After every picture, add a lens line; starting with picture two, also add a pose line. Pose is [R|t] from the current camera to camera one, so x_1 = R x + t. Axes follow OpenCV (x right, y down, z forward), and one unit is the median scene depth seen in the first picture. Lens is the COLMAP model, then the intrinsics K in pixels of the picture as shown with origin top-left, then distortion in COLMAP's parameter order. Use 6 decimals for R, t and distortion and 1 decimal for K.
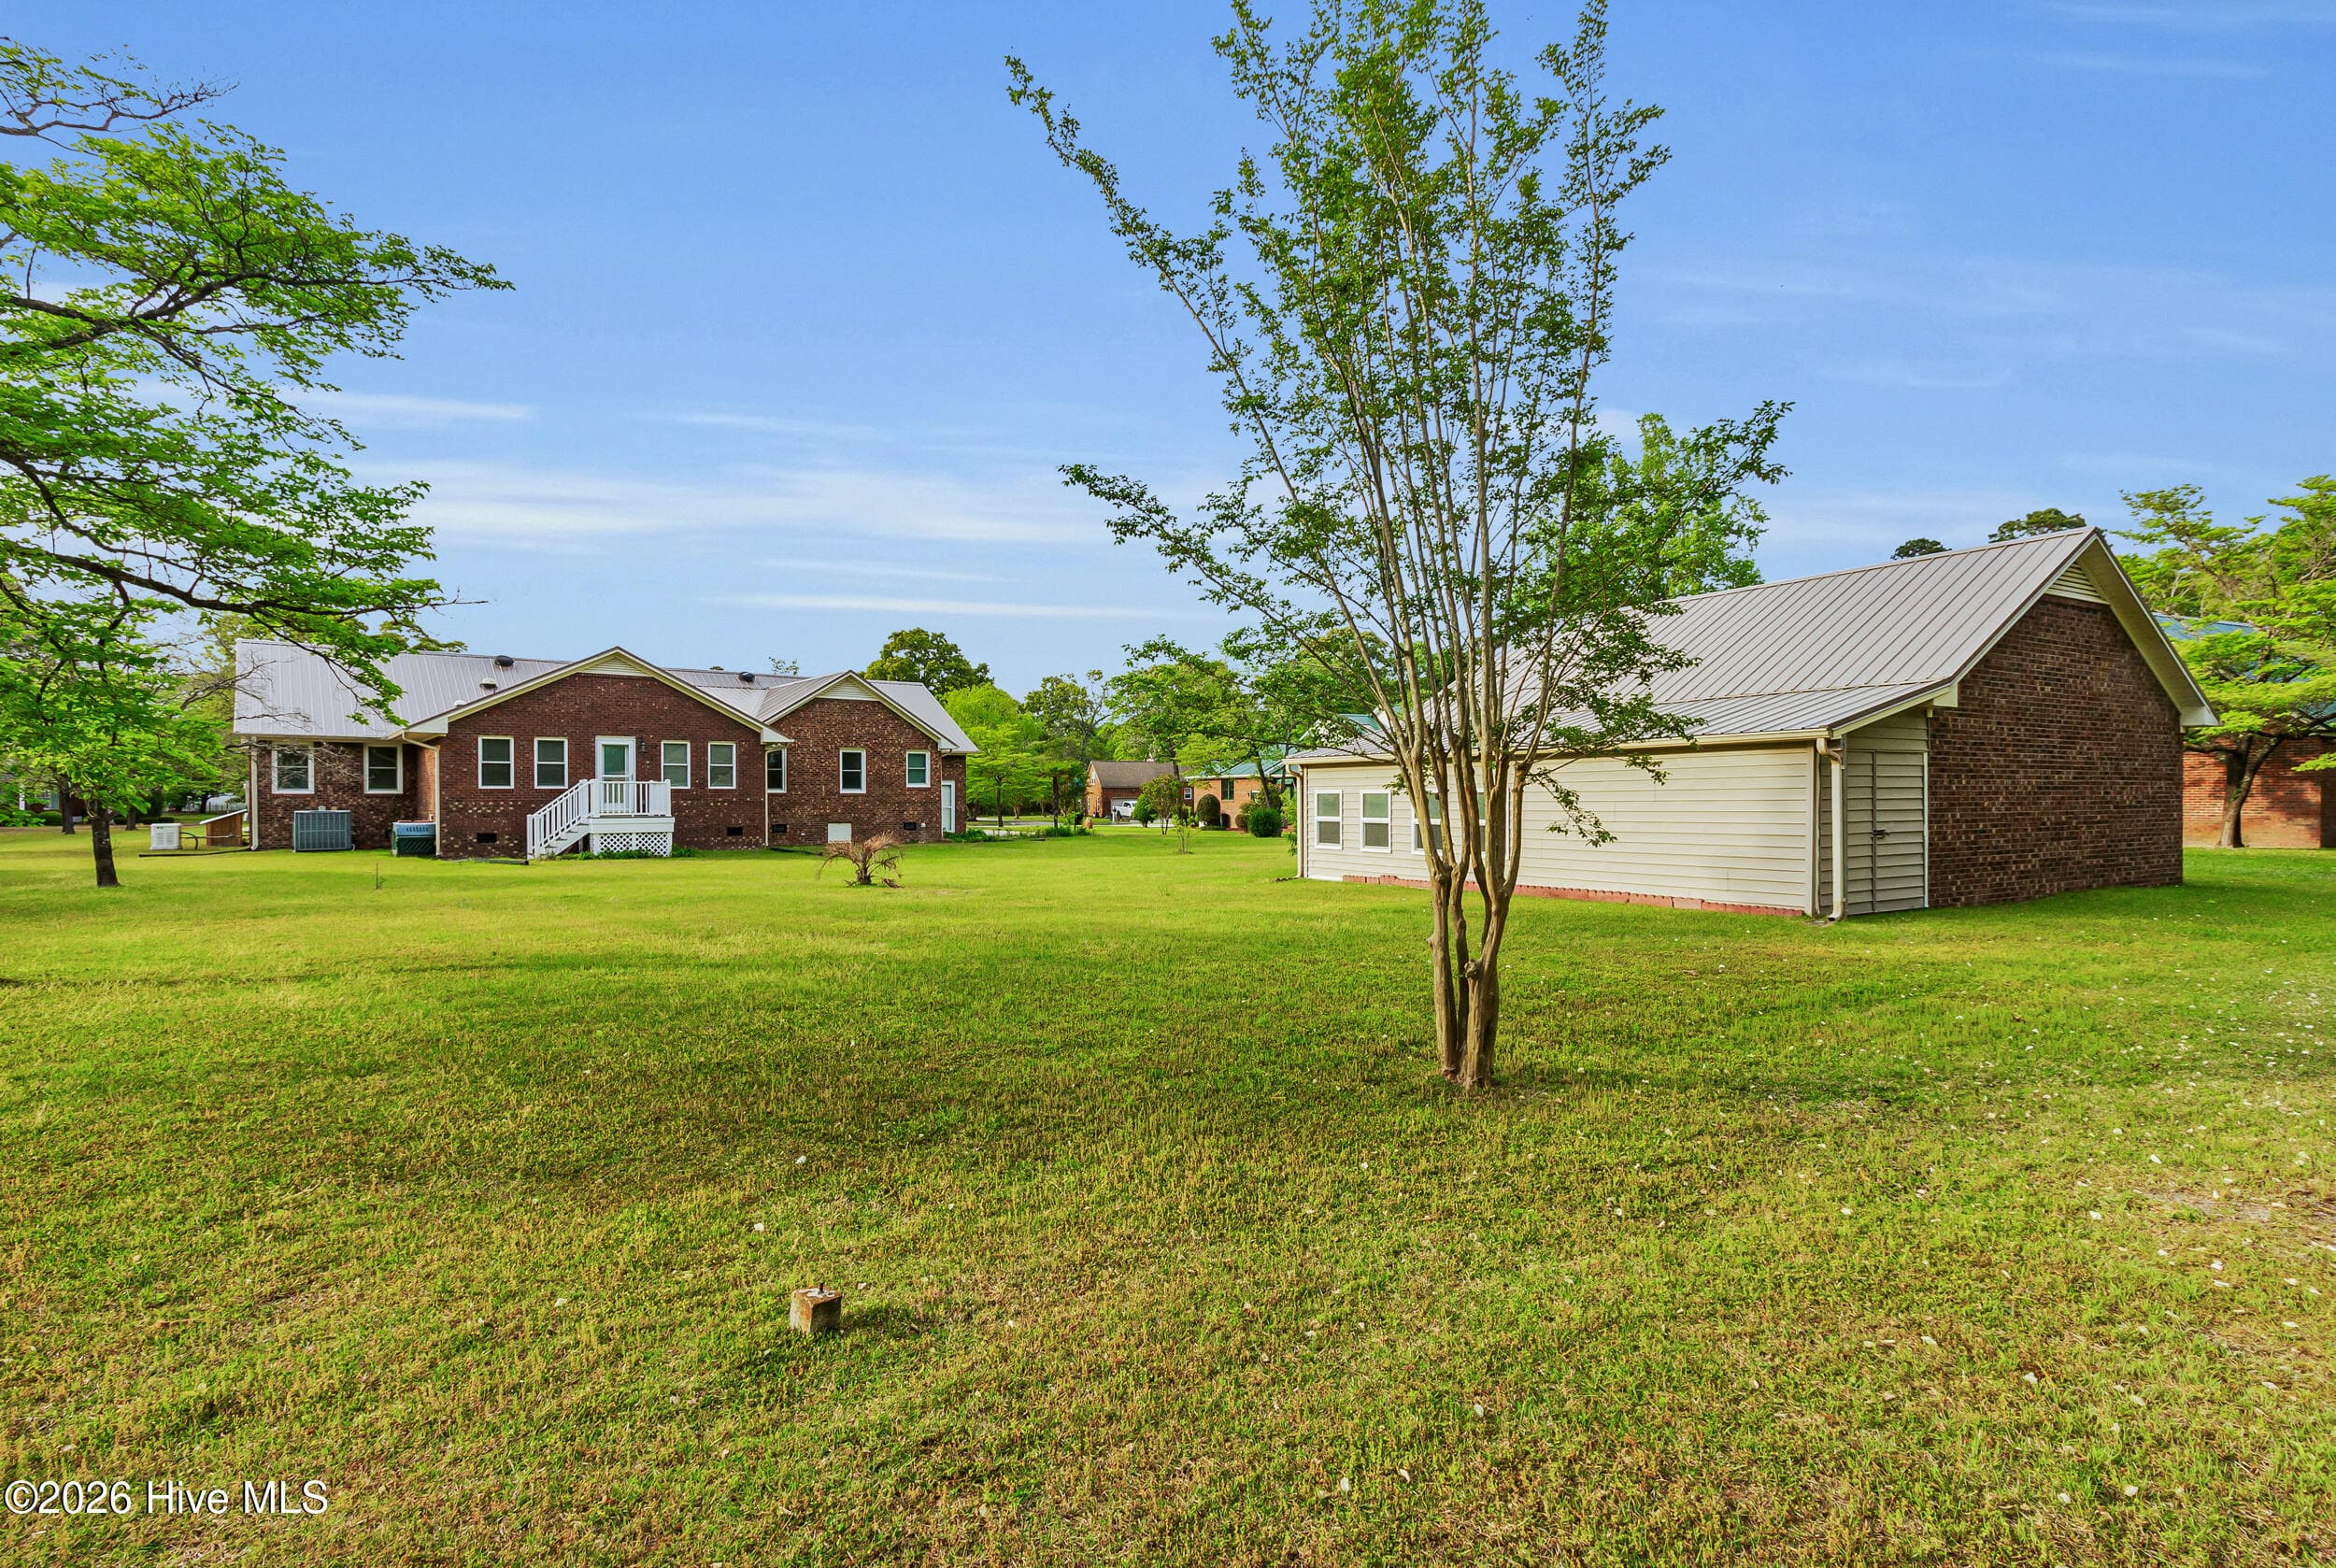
lens RADIAL K [[1010.9, 0, 1169.4], [0, 1010.9, 795.3], [0, 0, 1]] dist [-0.000366, 0.000008]
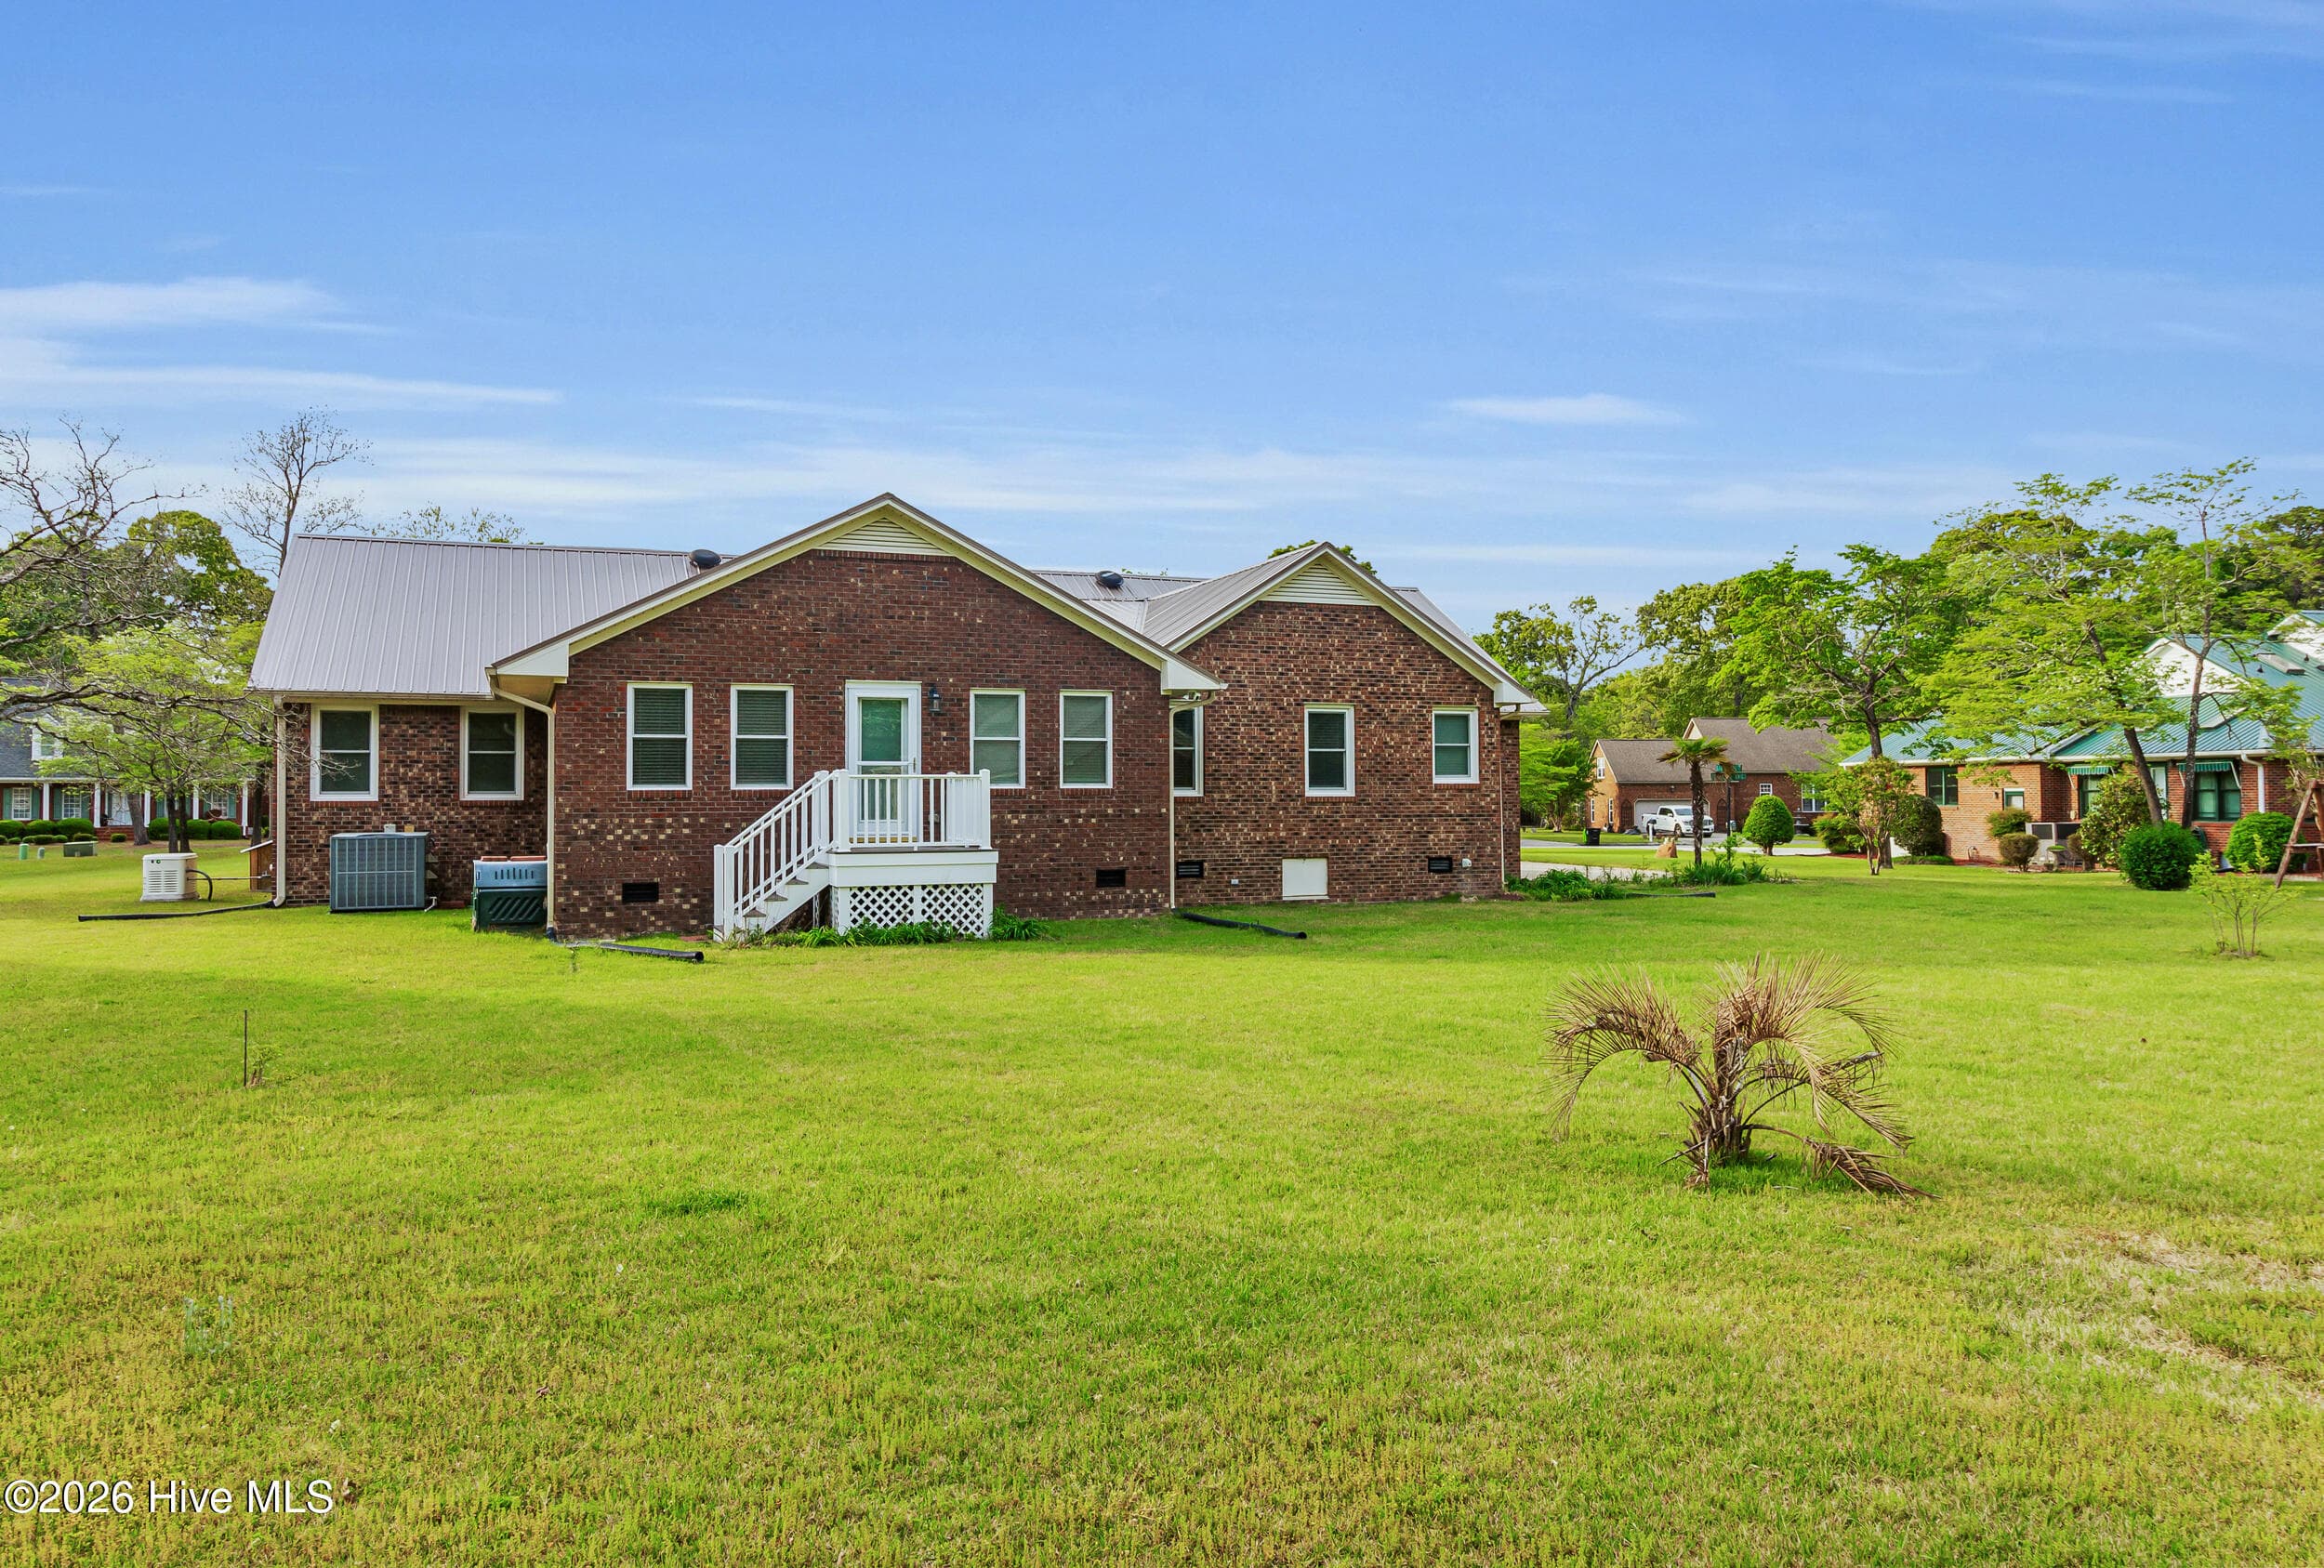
lens RADIAL K [[1005.6, 0, 1161.2], [0, 1005.6, 783.5], [0, 0, 1]] dist [-0.000366, 0.000008]
pose [[0.967933, -0.005086, -0.251159, -0.301556], [0.002973, 0.999957, -0.008793, -0.004788], [0.251192, 0.007764, 0.967906, 0.573390]]
